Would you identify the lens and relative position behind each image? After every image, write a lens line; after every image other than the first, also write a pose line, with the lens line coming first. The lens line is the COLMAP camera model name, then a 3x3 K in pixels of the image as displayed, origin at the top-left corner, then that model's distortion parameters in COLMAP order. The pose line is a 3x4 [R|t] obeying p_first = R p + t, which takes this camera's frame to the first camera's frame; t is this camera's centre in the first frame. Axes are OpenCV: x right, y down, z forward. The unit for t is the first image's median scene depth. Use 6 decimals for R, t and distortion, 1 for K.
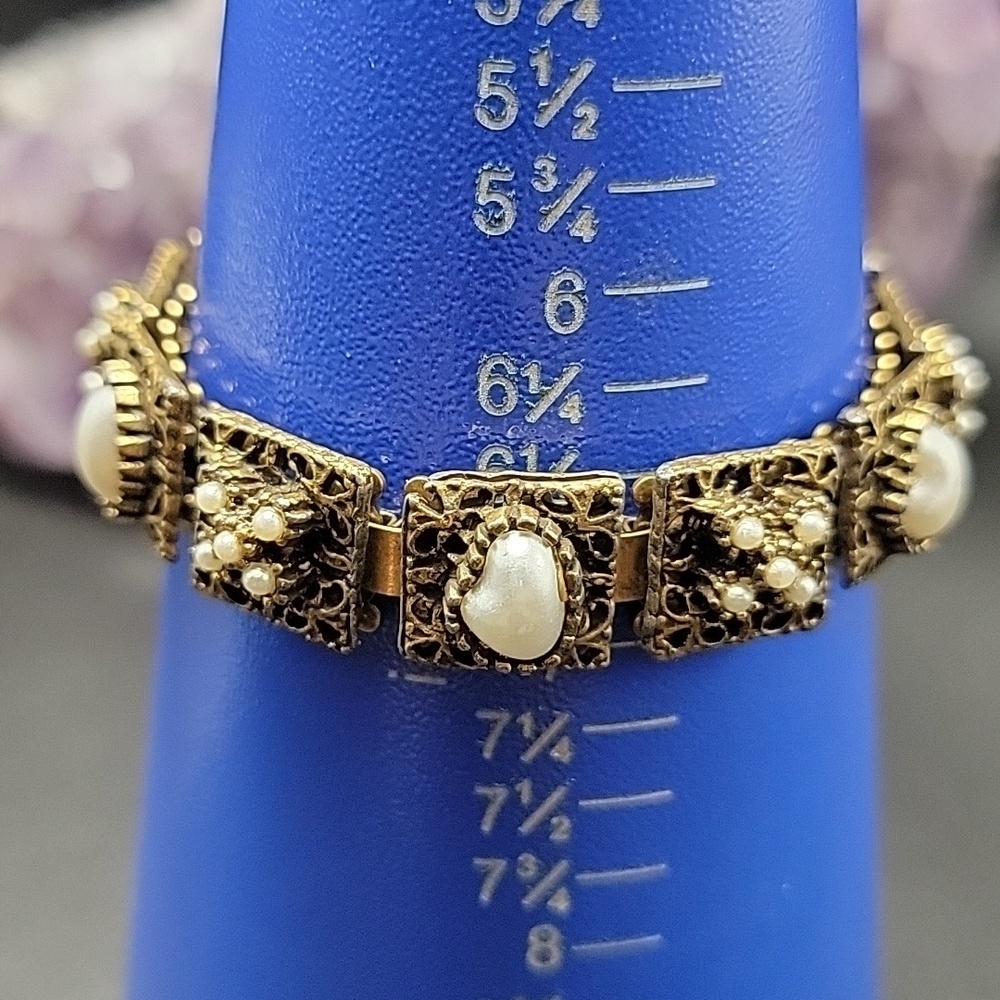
lens RADIAL K [[1879.2, 0, 500.0], [0, 1879.2, 500.0], [0, 0, 1]] dist [-0.160207, -0.132556]
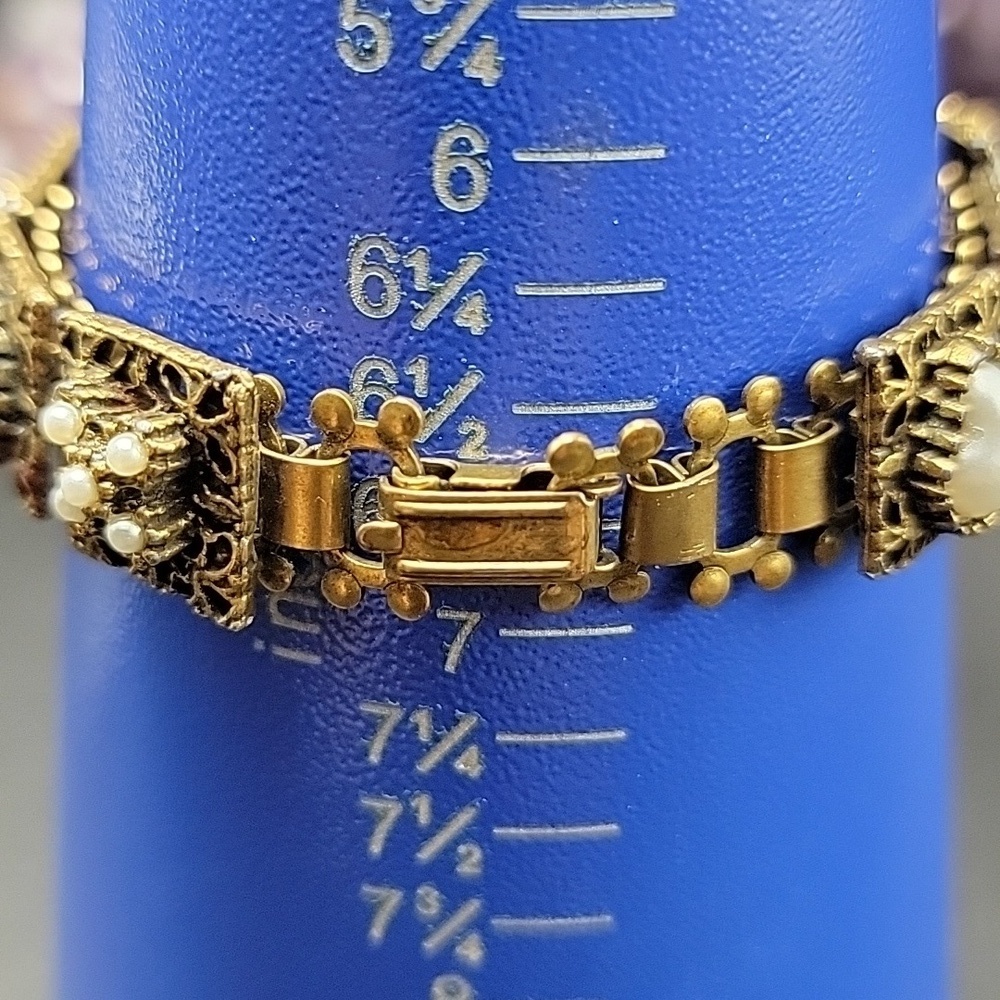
lens RADIAL K [[1879.2, 0, 500.0], [0, 1879.2, 500.0], [0, 0, 1]] dist [-0.160207, -0.132556]
pose [[0.985906, 0.073800, -0.150146, 0.165266], [-0.066863, 0.996471, 0.050740, -0.014046], [0.153360, -0.039985, 0.987361, 0.269216]]
